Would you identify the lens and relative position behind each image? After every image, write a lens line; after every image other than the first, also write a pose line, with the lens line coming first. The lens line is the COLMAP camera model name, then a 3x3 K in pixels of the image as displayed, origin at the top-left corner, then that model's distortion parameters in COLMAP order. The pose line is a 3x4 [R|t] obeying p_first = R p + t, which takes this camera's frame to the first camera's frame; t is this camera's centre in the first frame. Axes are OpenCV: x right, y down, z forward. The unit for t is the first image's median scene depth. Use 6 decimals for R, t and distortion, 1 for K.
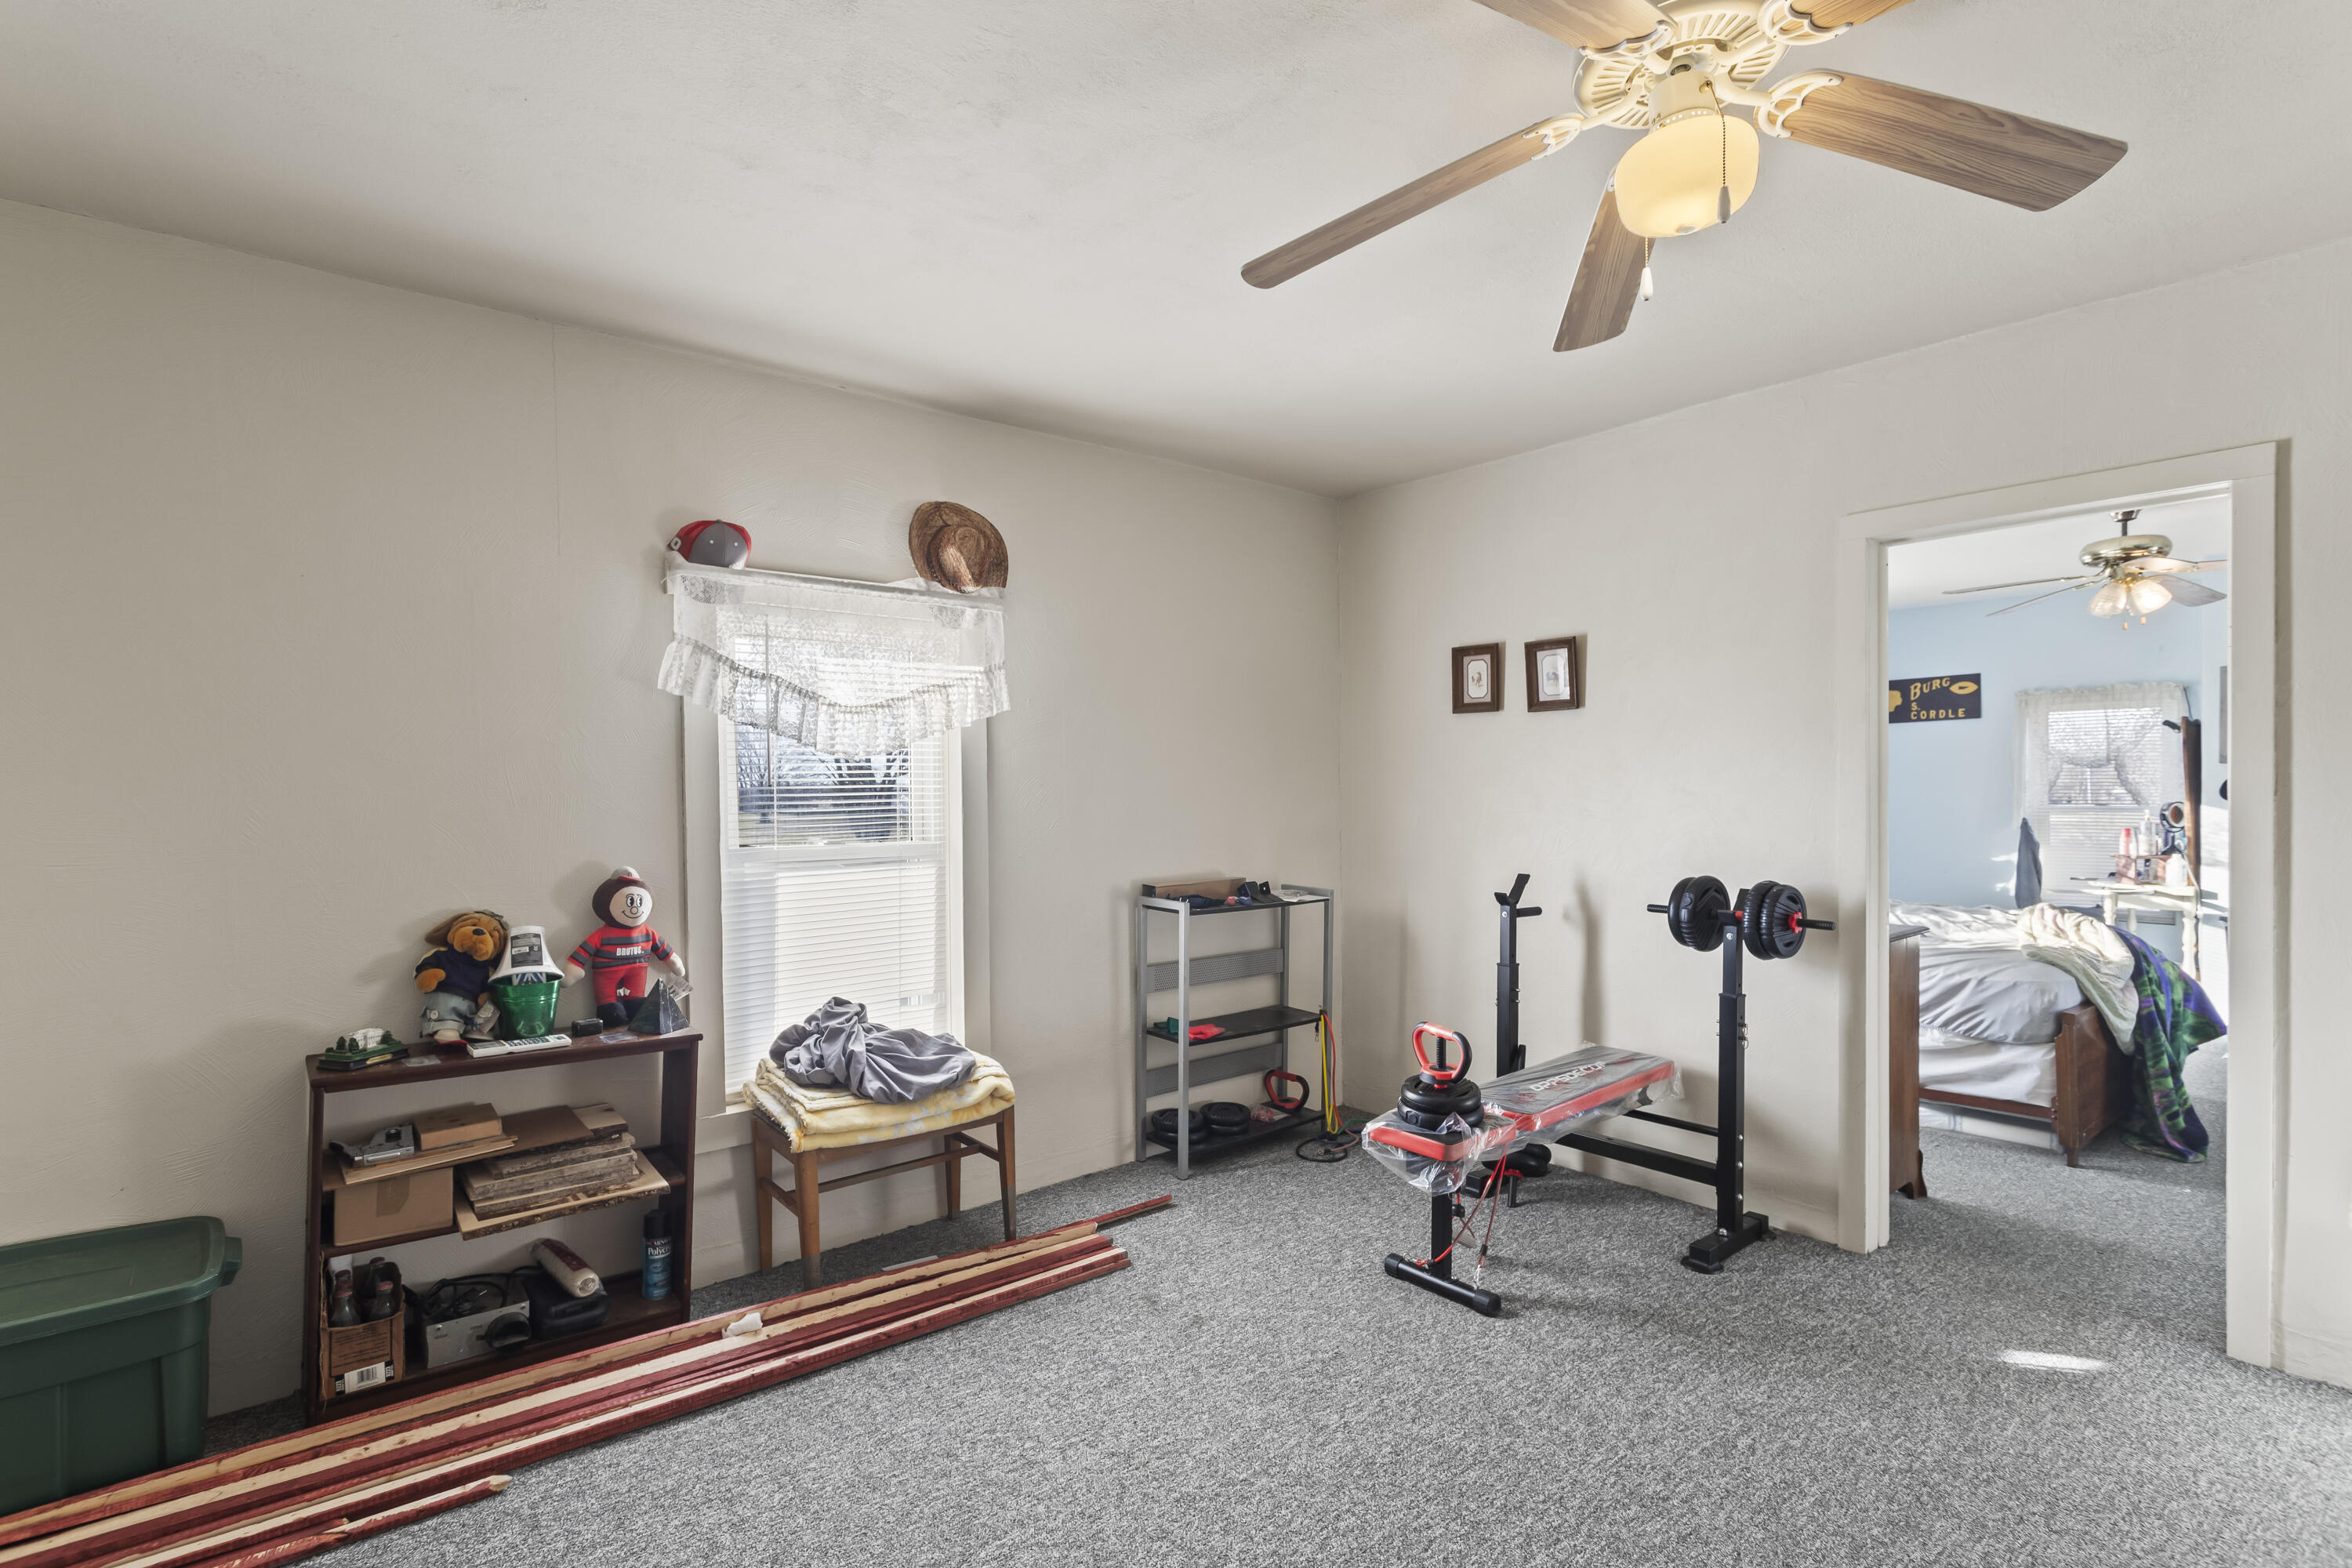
lens RADIAL K [[1132.3, 0, 1175.1], [0, 1132.3, 798.5], [0, 0, 1]] dist [-0.000903, 0.002454]
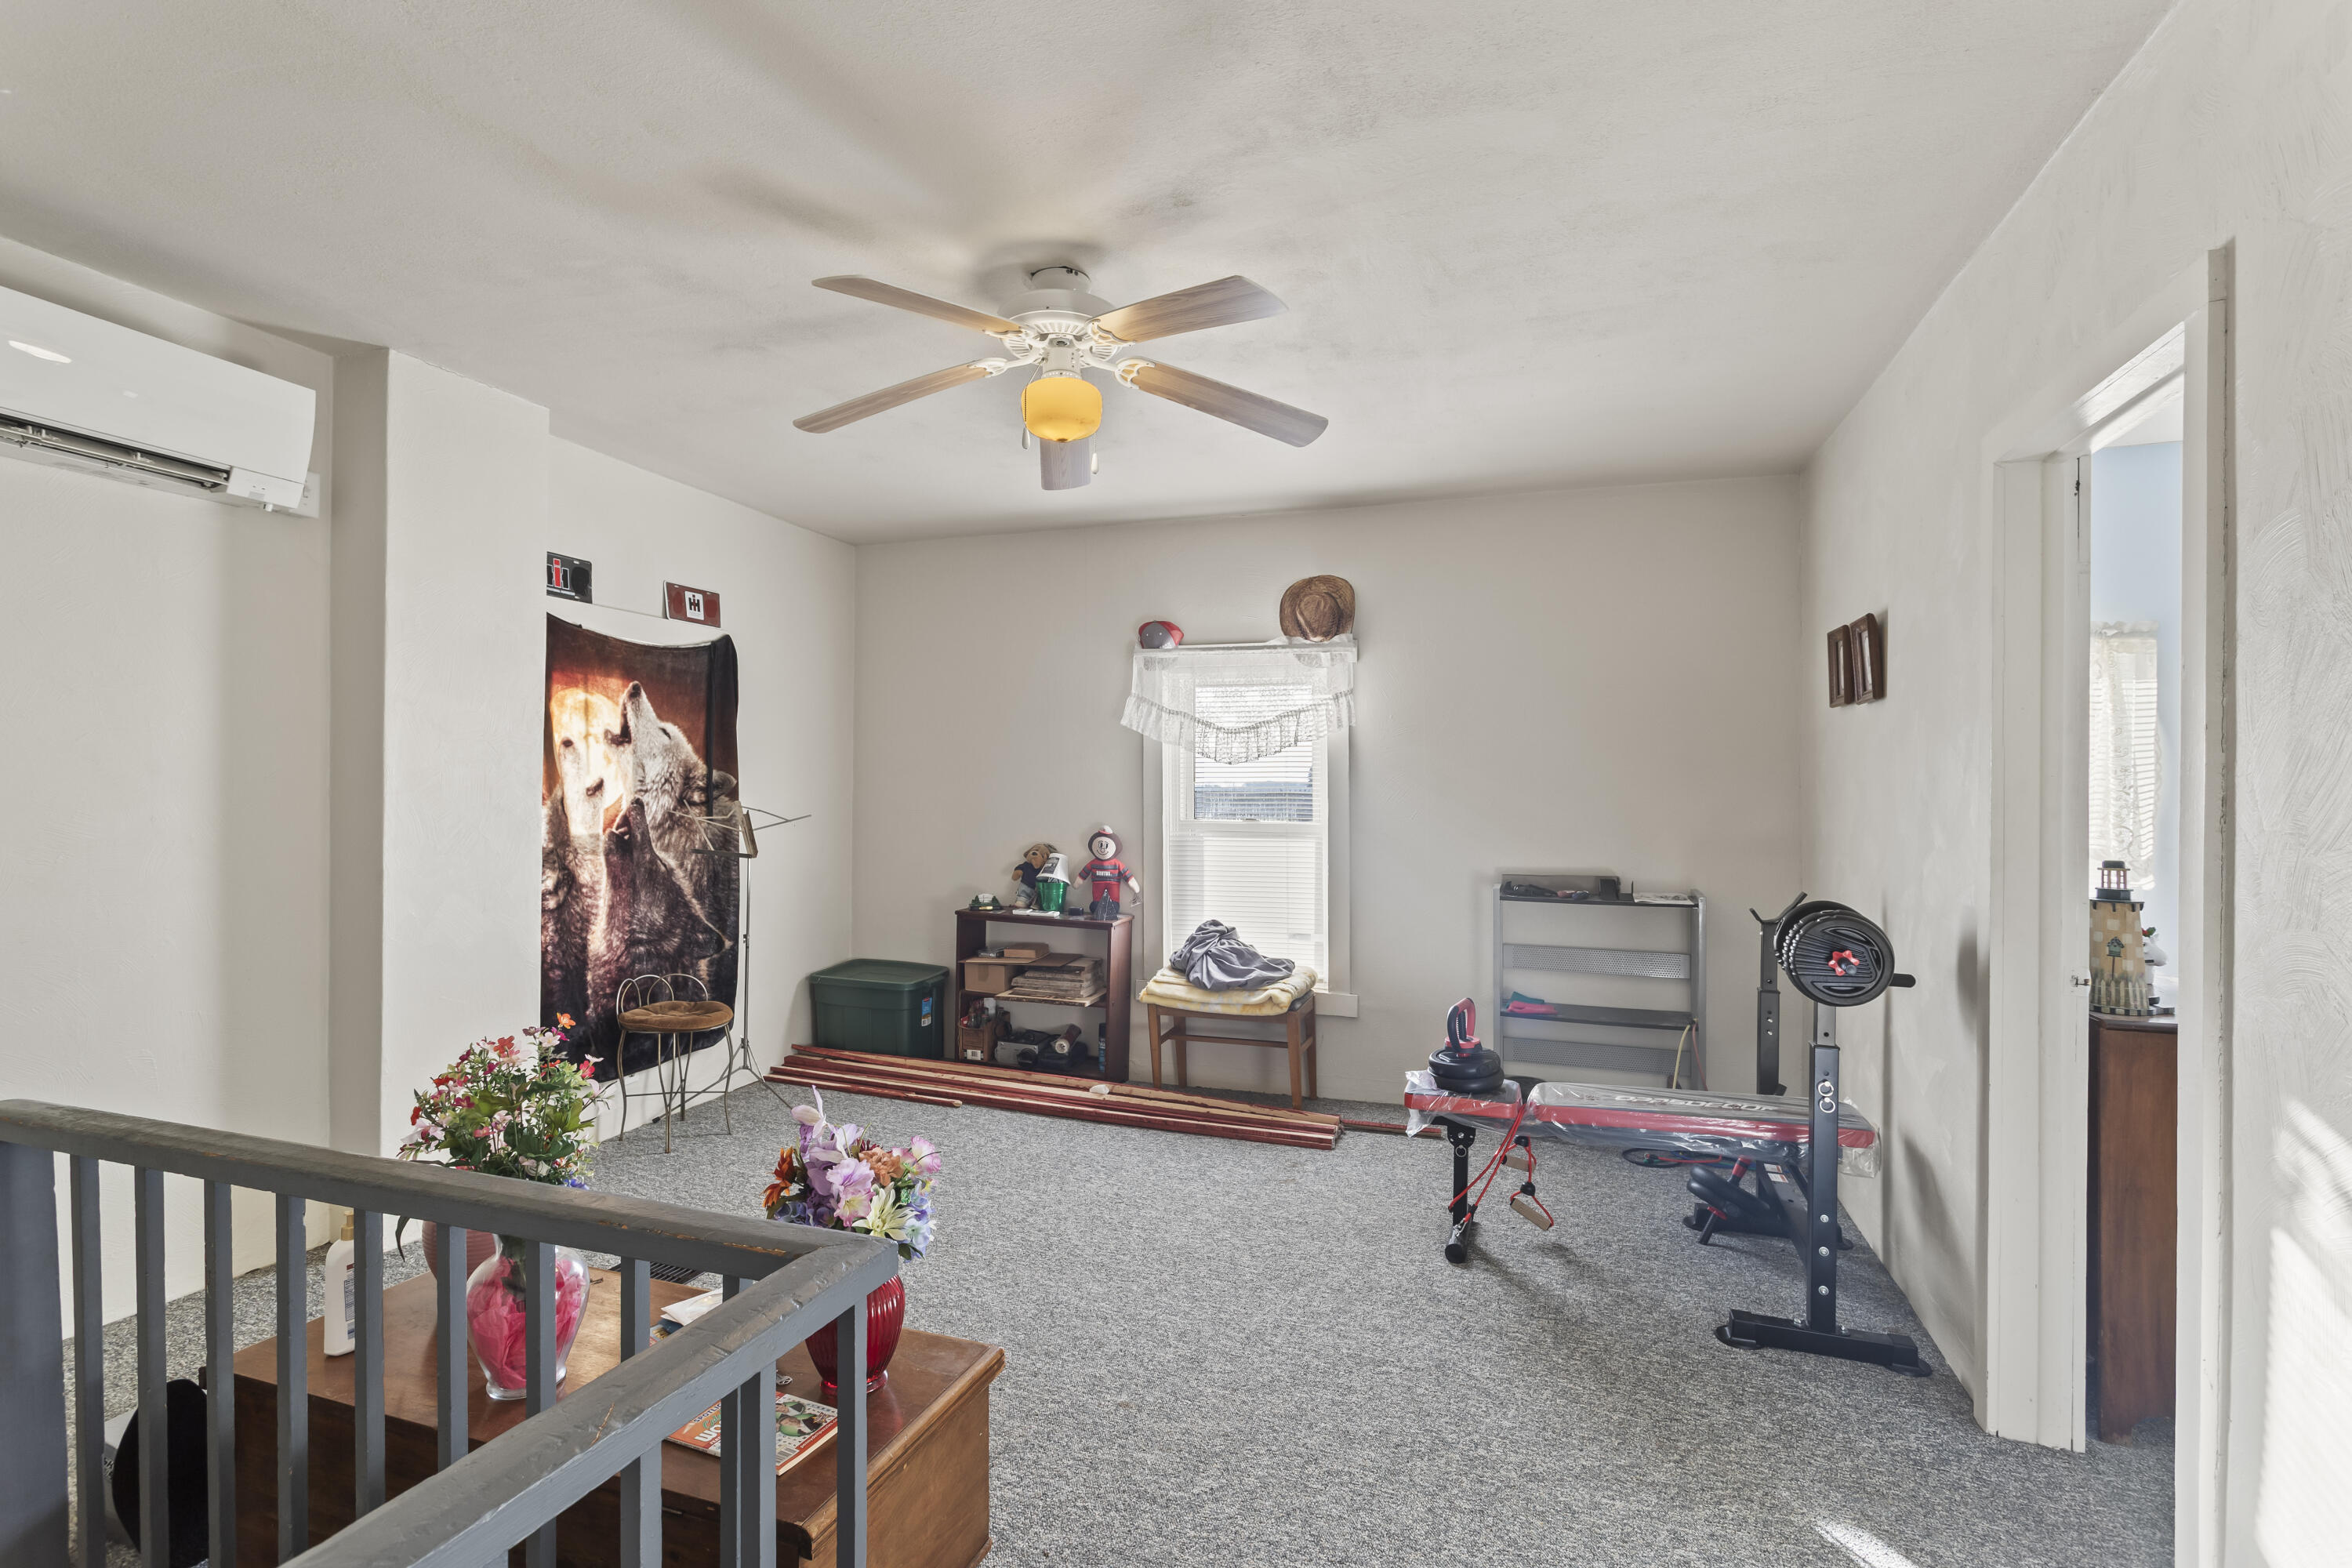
lens RADIAL K [[1132.3, 0, 1153.1], [0, 1132.3, 787.5], [0, 0, 1]] dist [-0.000903, 0.002454]
pose [[0.503316, 0.016226, -0.863950, 1.077766], [-0.021687, 0.999746, 0.006142, -0.012106], [0.863830, 0.015645, 0.503540, 0.171893]]
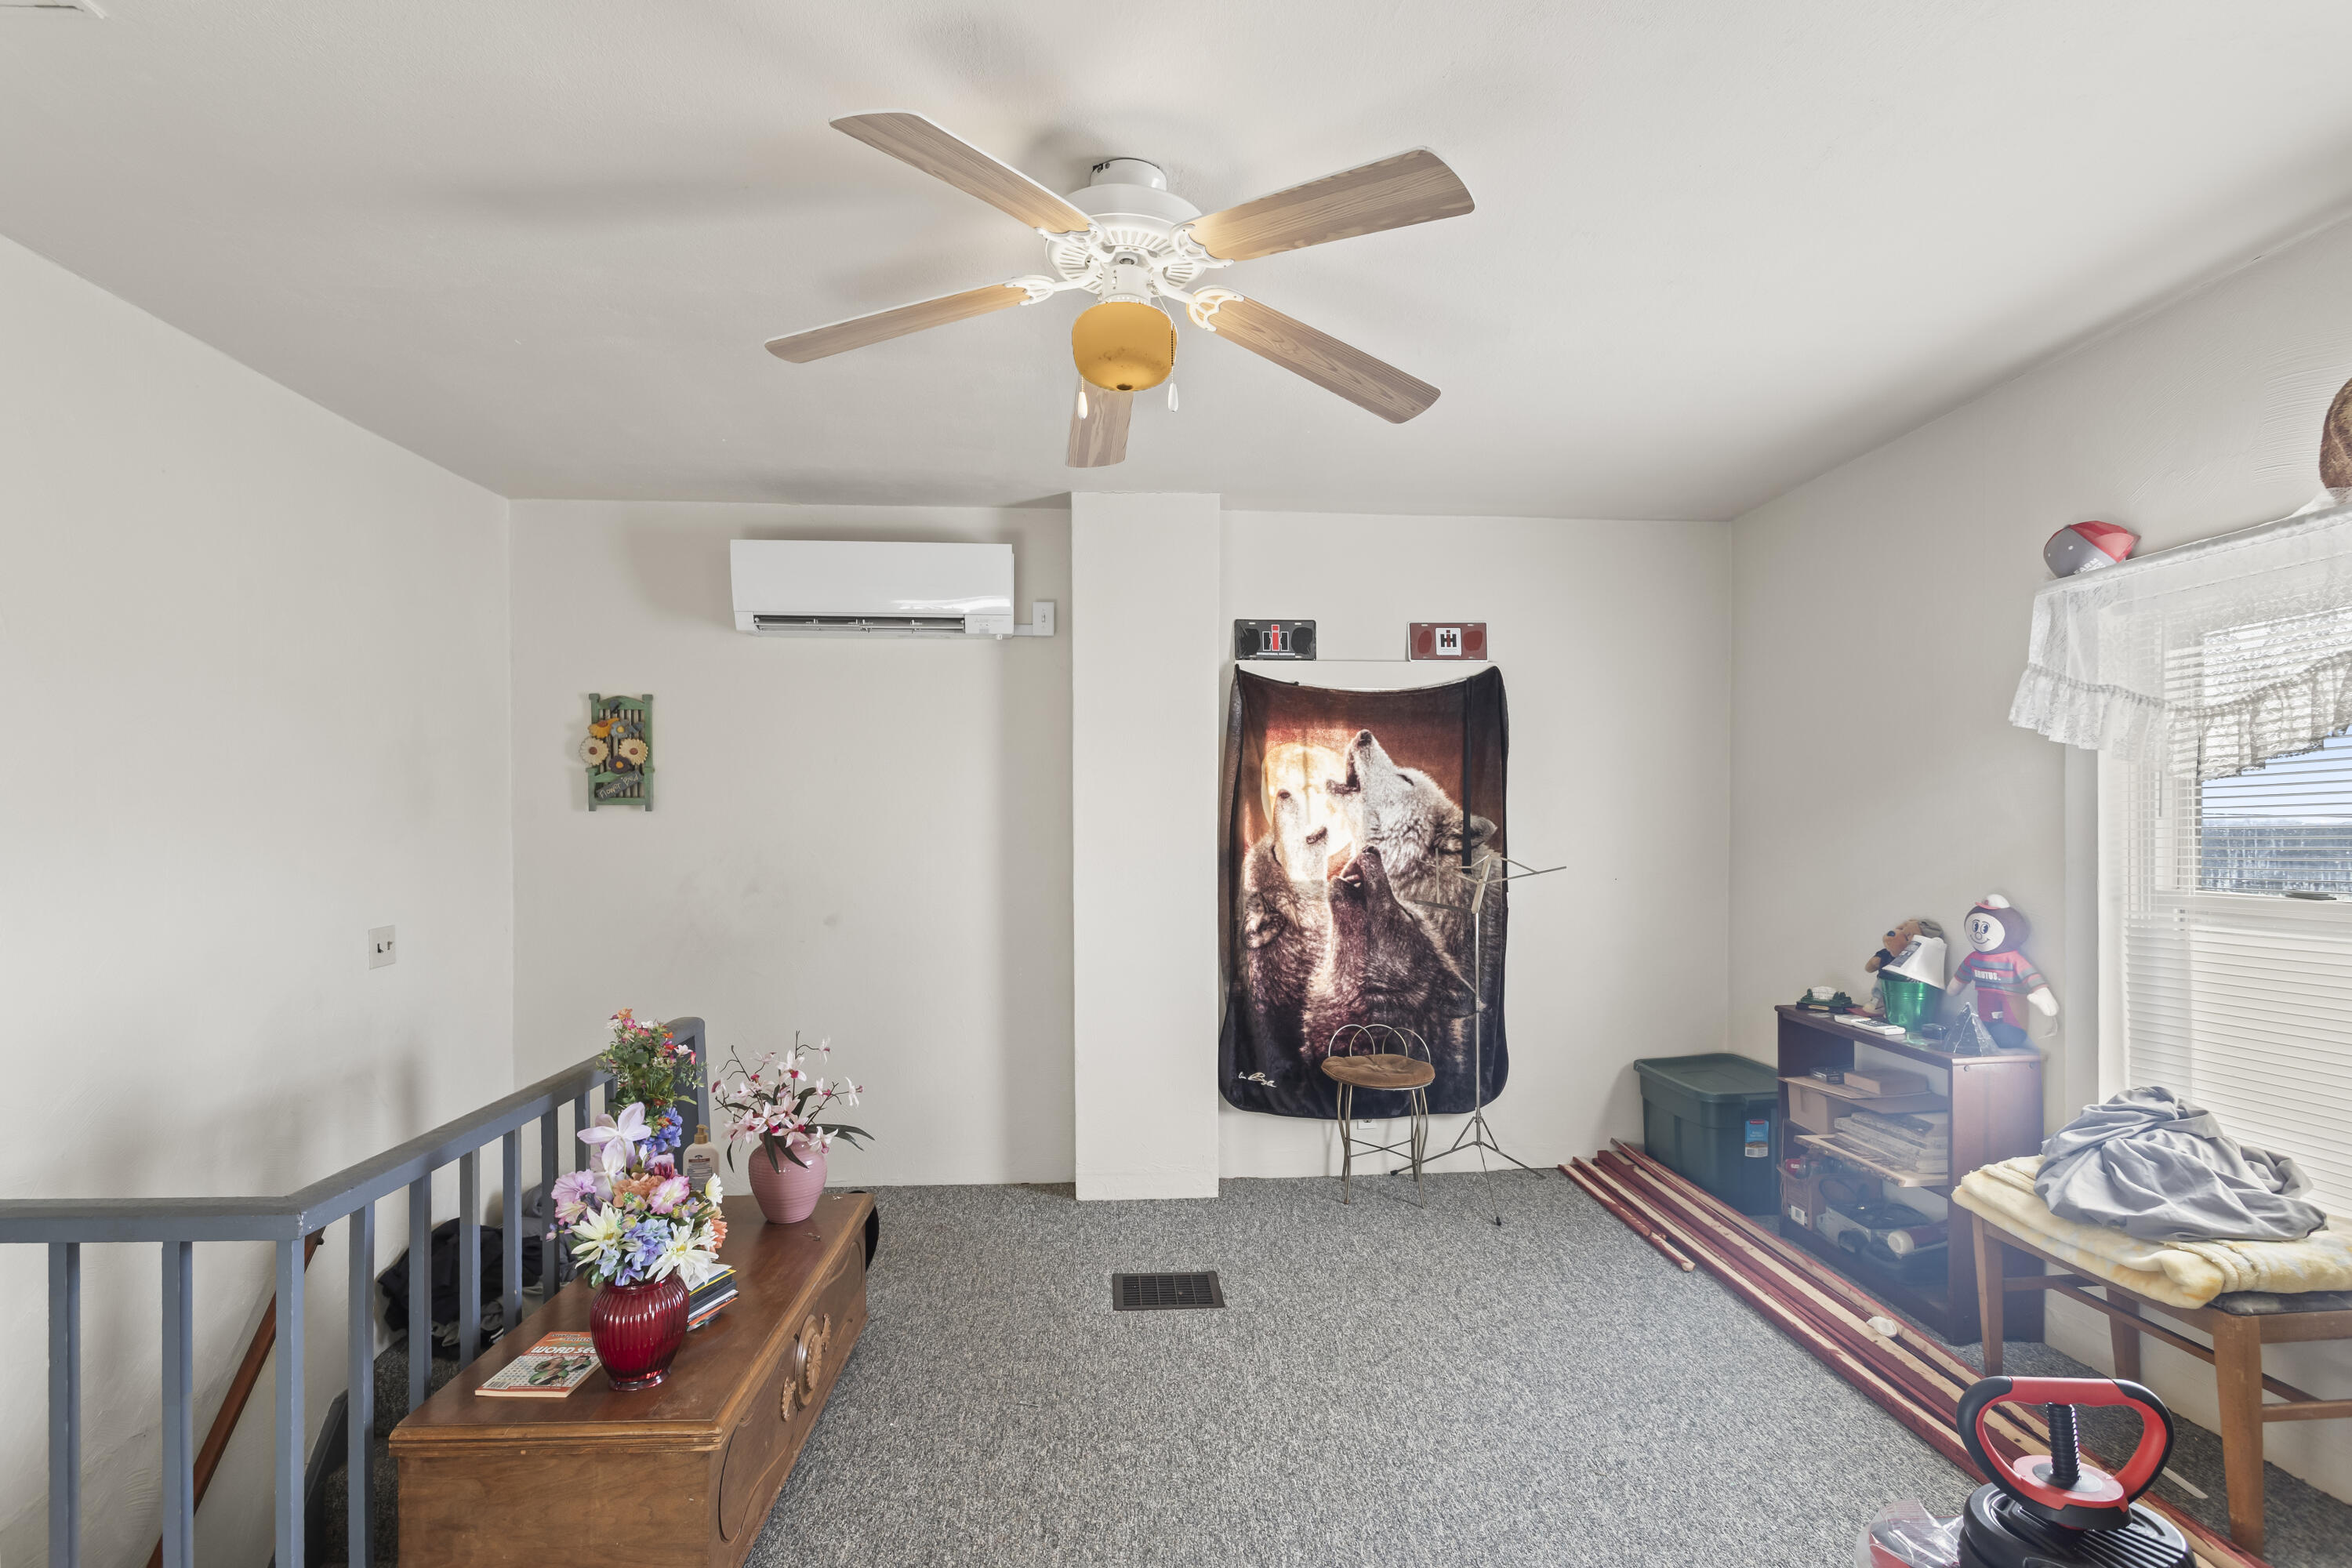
lens RADIAL K [[1132.3, 0, 1147.4], [0, 1132.3, 850.7], [0, 0, 1]] dist [-0.000903, 0.002454]
pose [[-0.608103, 0.028924, -0.793331, 0.809608], [0.005218, 0.999460, 0.032439, -0.018306], [0.793841, 0.015586, -0.607926, 1.011701]]
